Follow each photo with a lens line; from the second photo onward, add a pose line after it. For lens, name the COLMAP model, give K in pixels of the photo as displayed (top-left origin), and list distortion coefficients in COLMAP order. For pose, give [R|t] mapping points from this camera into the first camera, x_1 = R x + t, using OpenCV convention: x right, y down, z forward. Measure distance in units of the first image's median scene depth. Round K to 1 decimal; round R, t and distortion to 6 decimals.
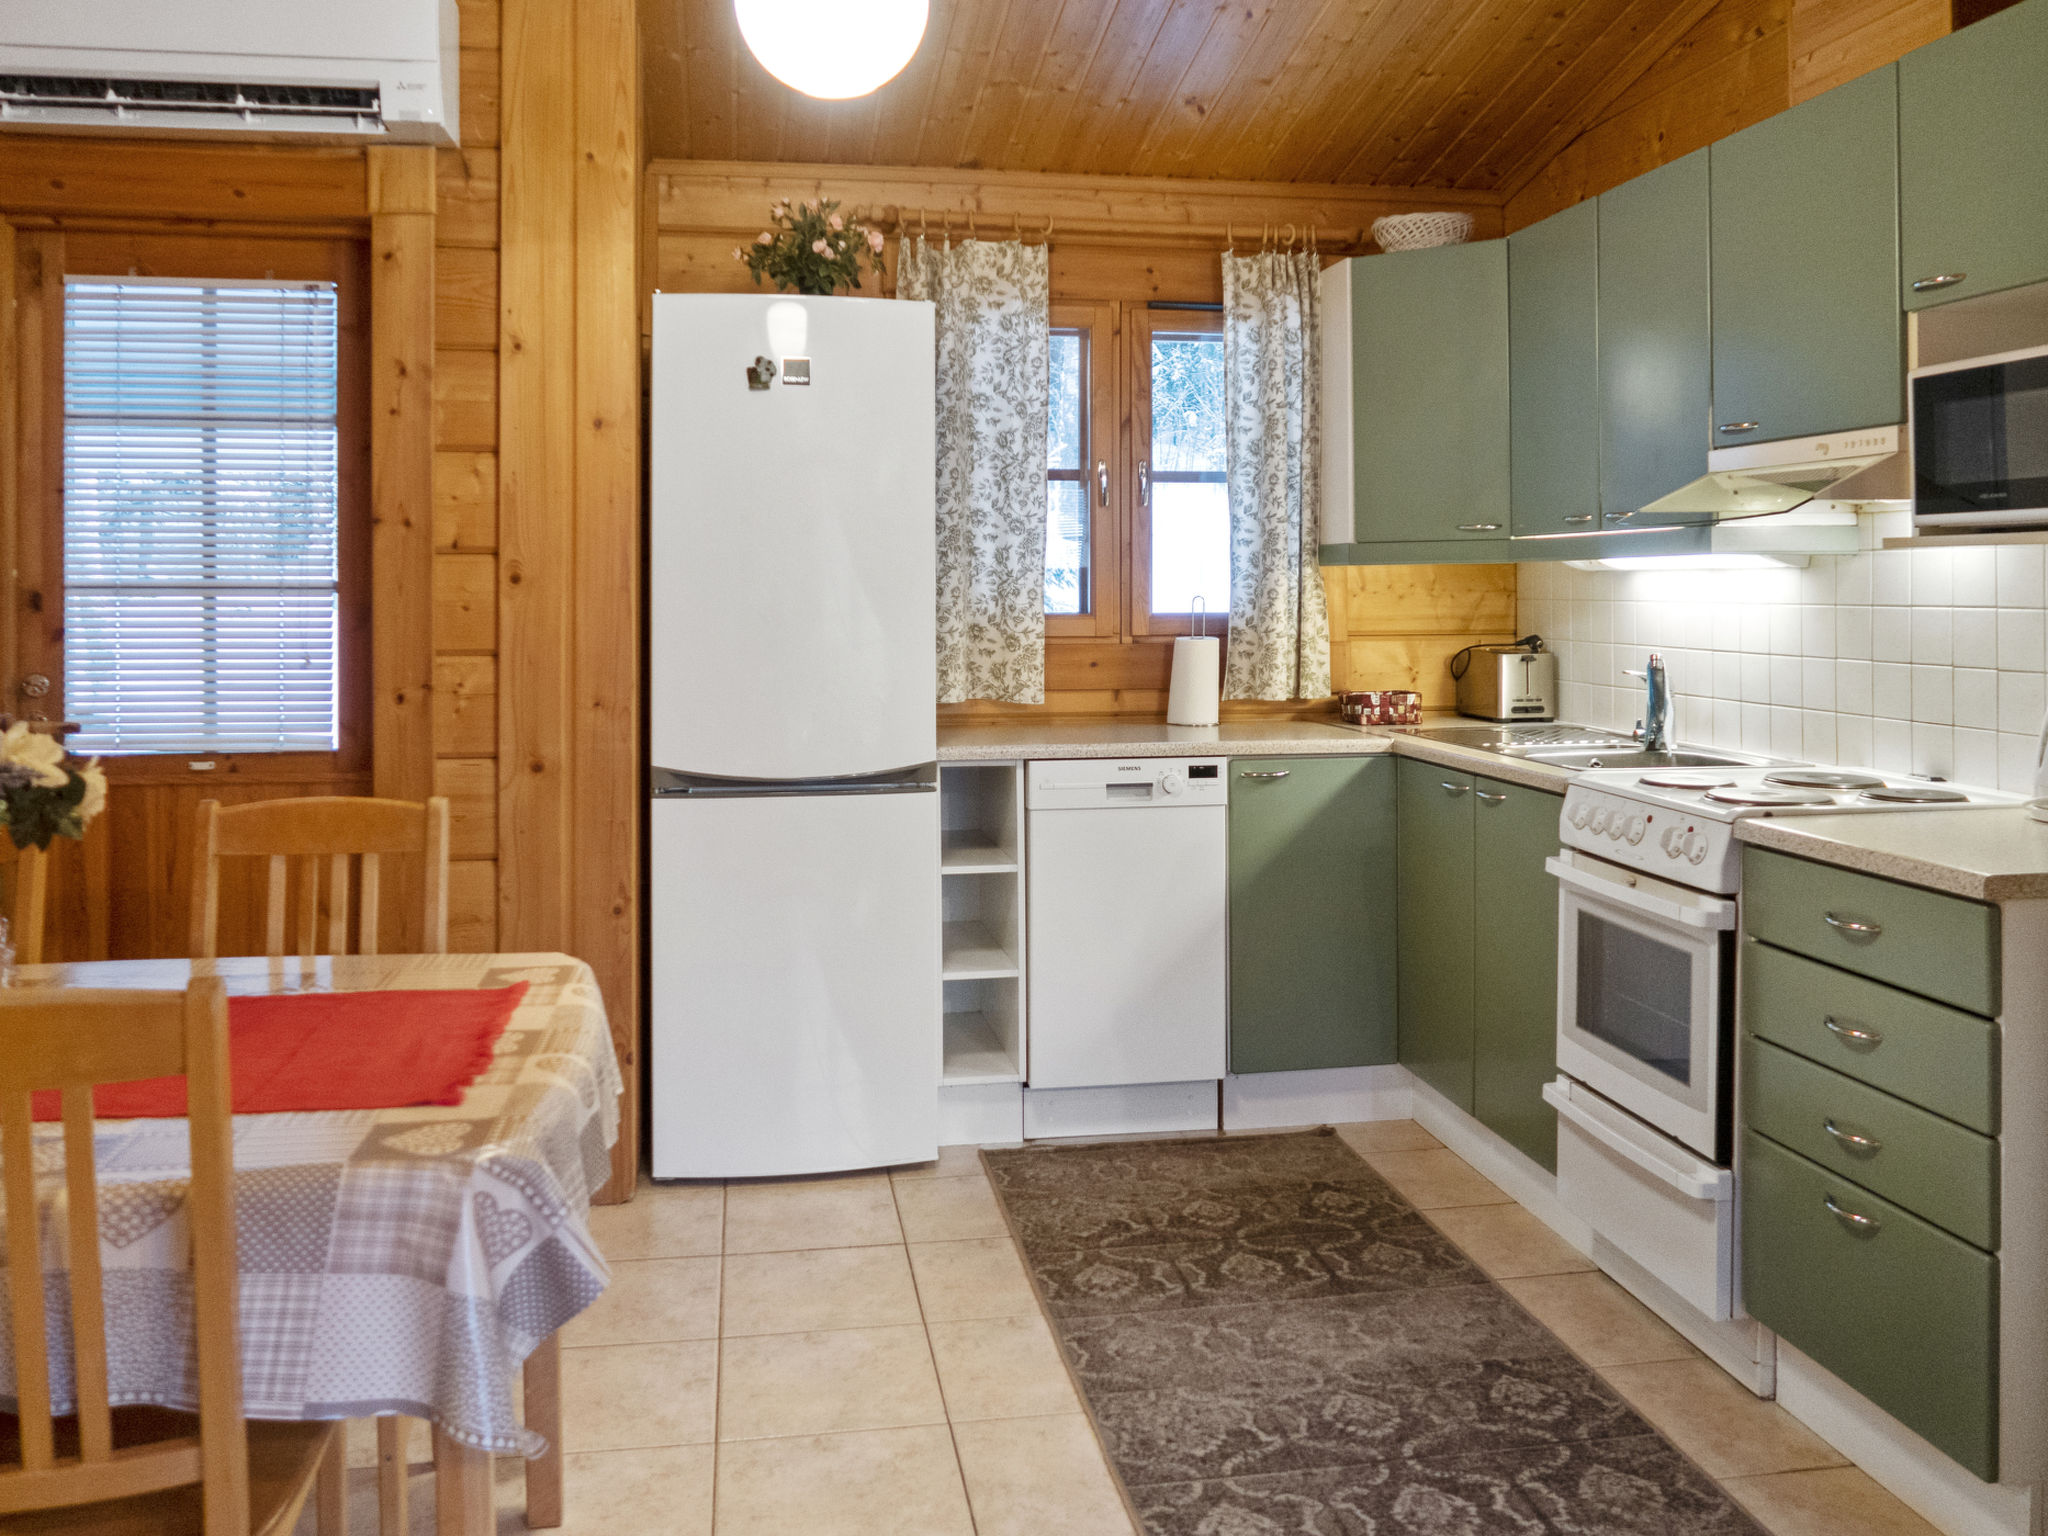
lens RADIAL K [[1646.4, 0, 1019.0], [0, 1646.4, 575.9], [0, 0, 1]] dist [-0.036258, 0.016945]
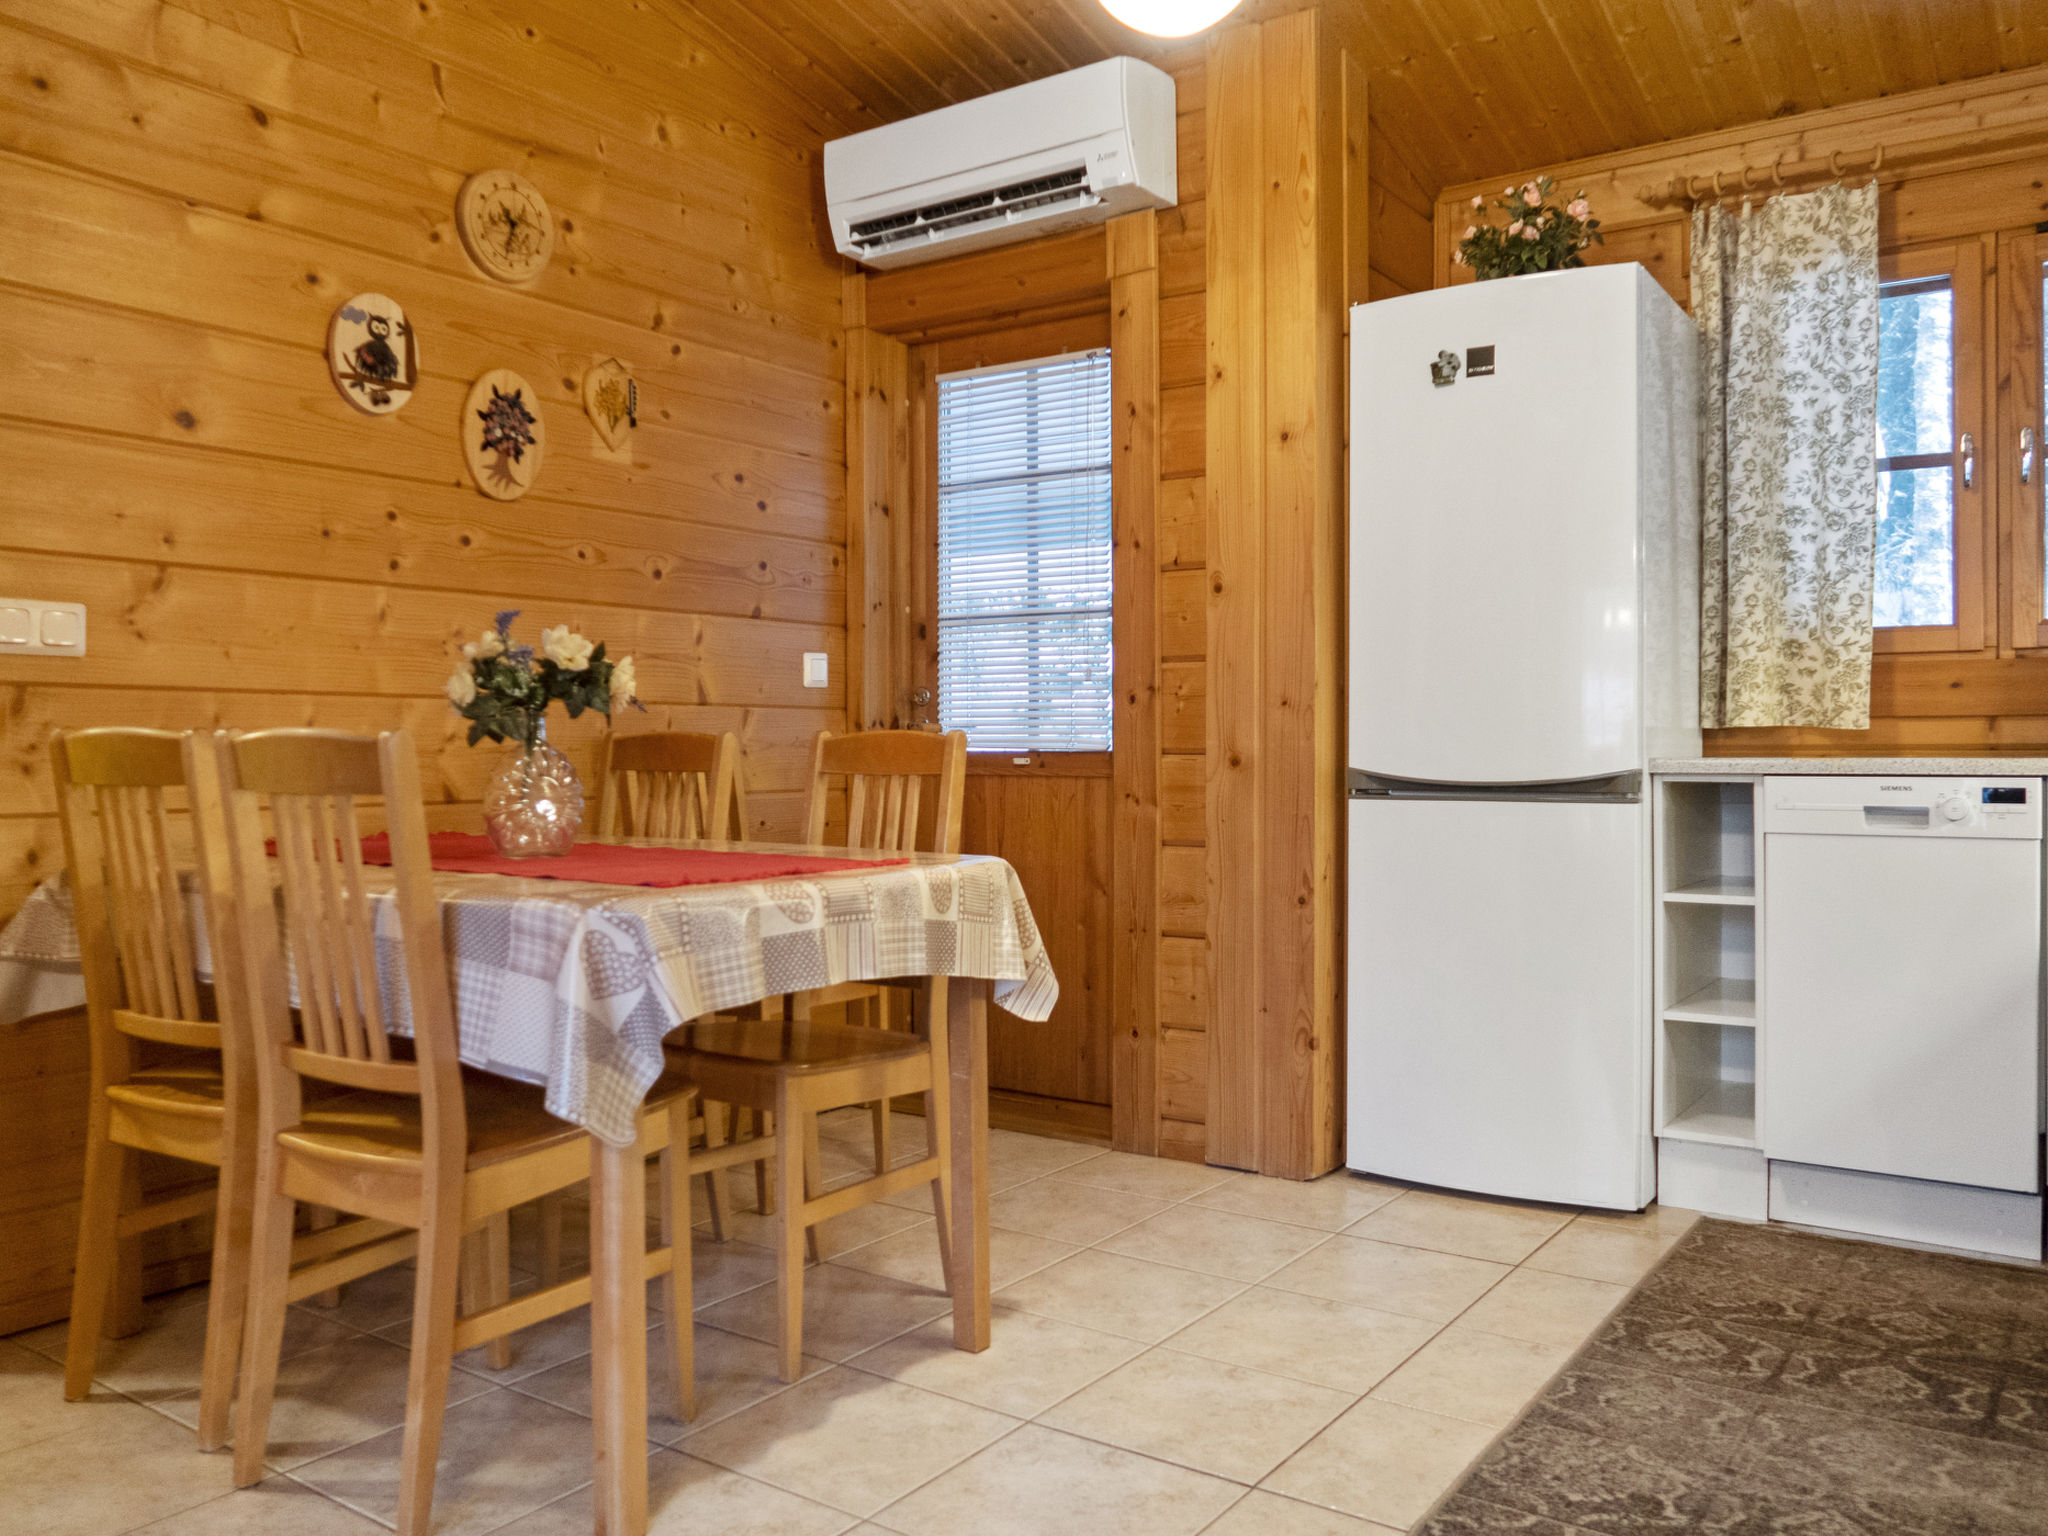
lens RADIAL K [[1600.9, 0, 1027.0], [0, 1600.9, 746.9], [0, 0, 1]] dist [-0.016623, 0.002240]
pose [[0.713733, 0.001102, -0.700417, 0.333379], [0.004543, 0.999970, 0.006203, 0.095810], [0.700403, -0.007609, 0.713707, 0.143937]]
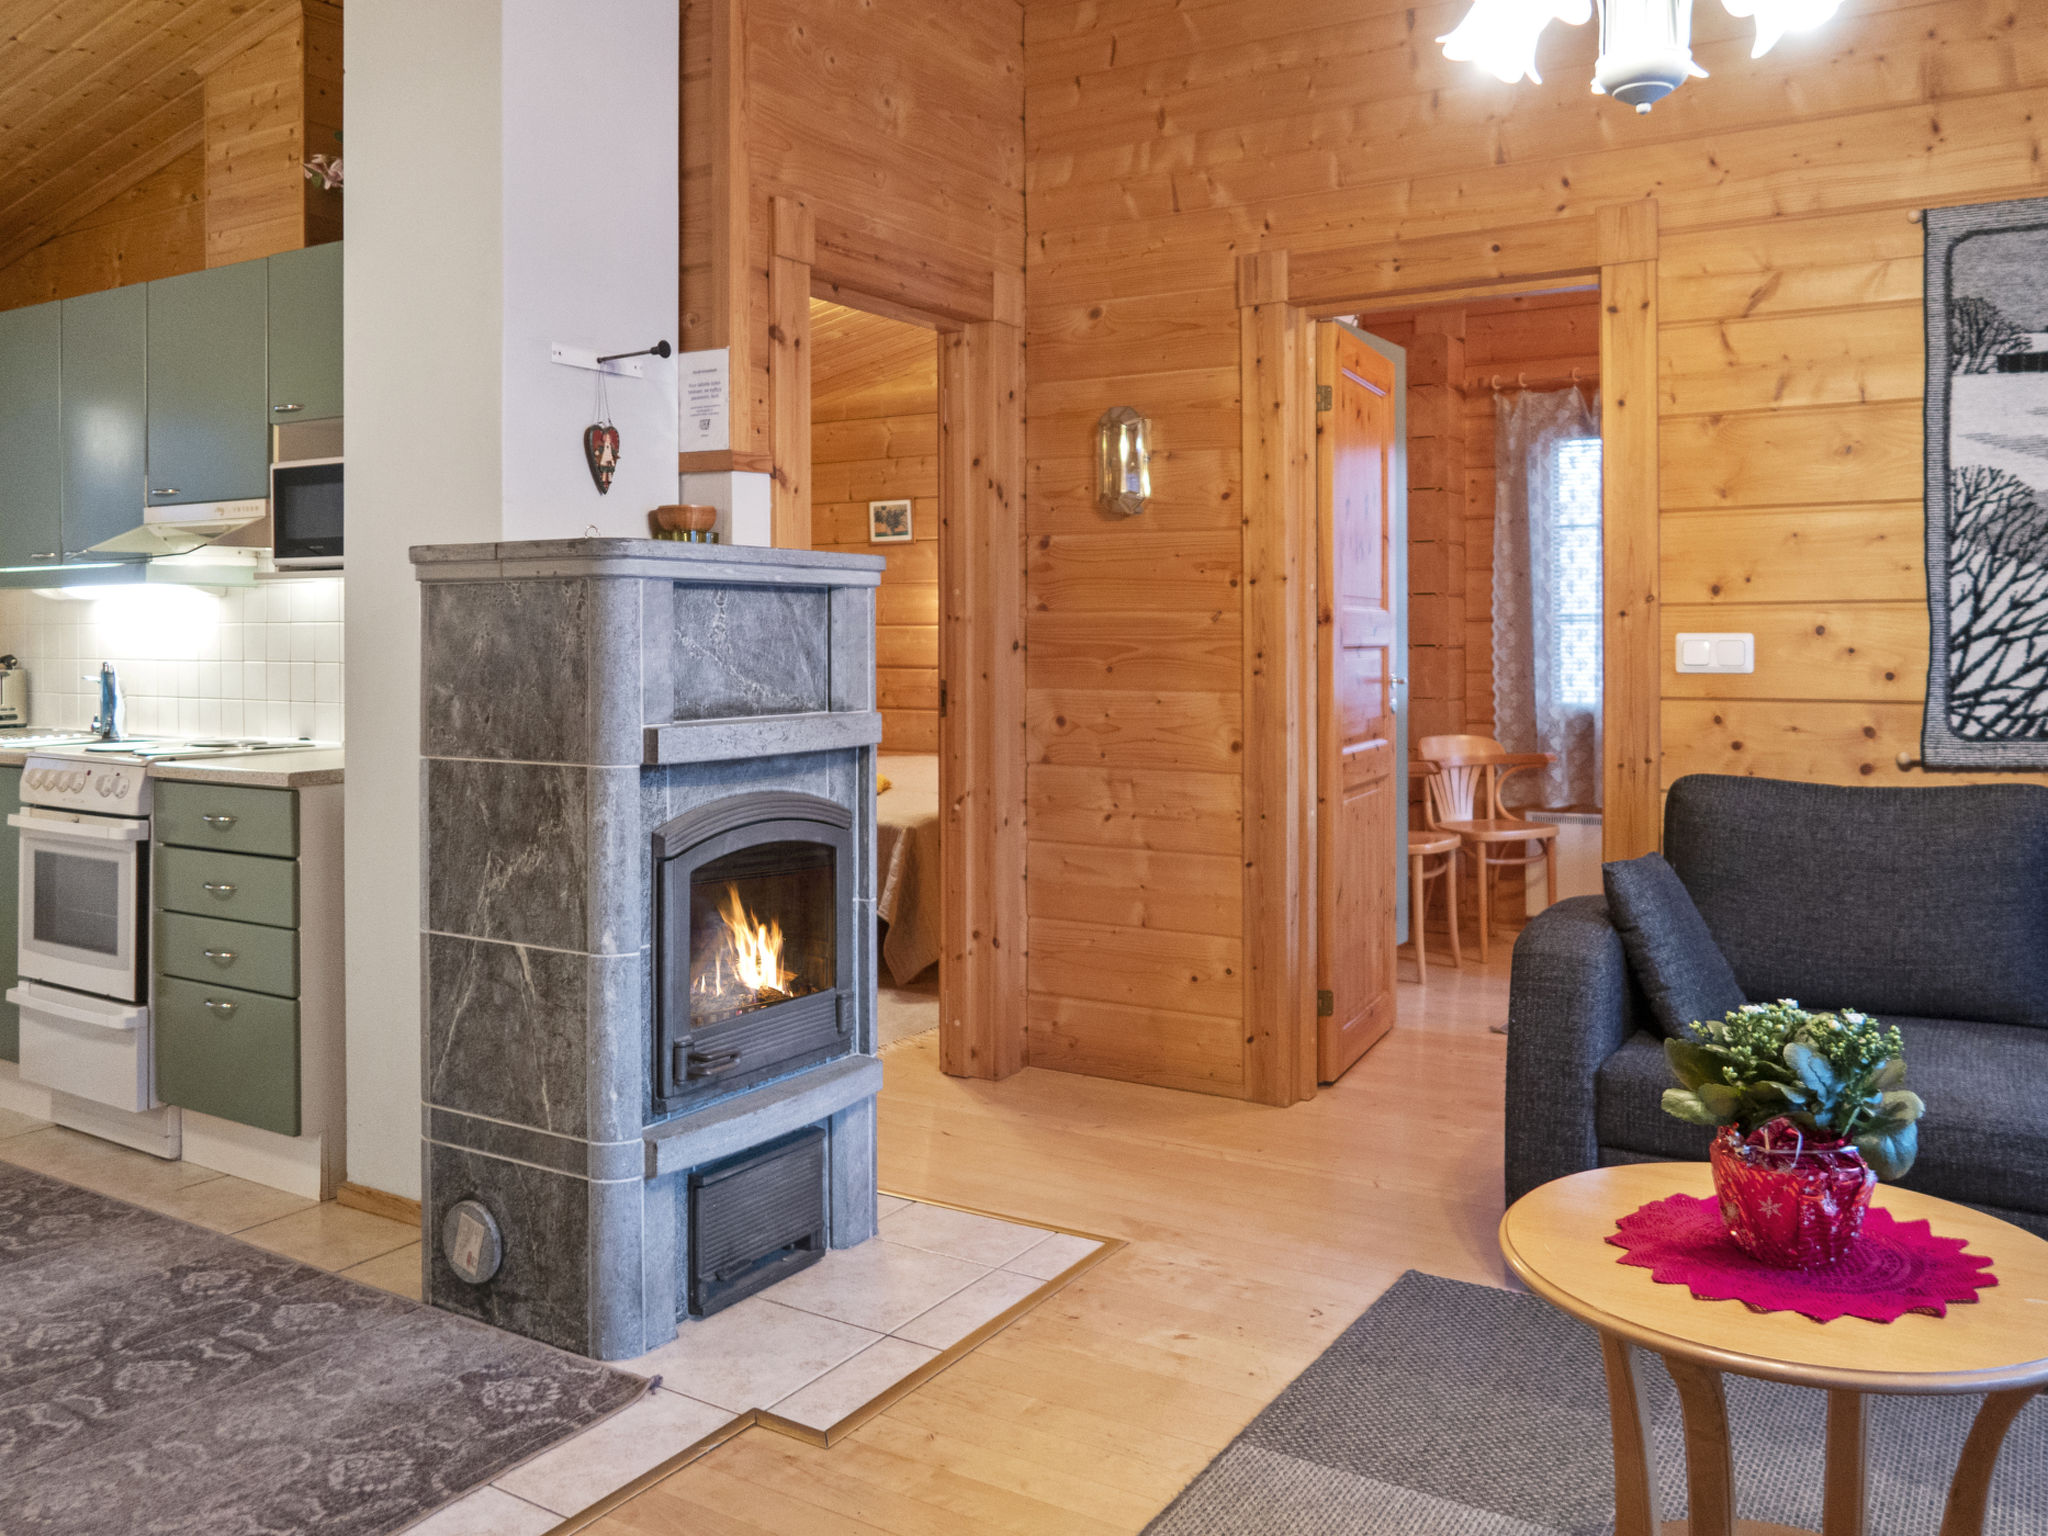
lens RADIAL K [[1644.5, 0, 1022.9], [0, 1644.5, 618.3], [0, 0, 1]] dist [-0.028073, 0.011124]
pose [[0.663263, 0.003407, 0.748378, -0.096088], [-0.000705, 0.999992, -0.003929, 0.017833], [-0.748386, 0.002078, 0.663261, -0.394750]]
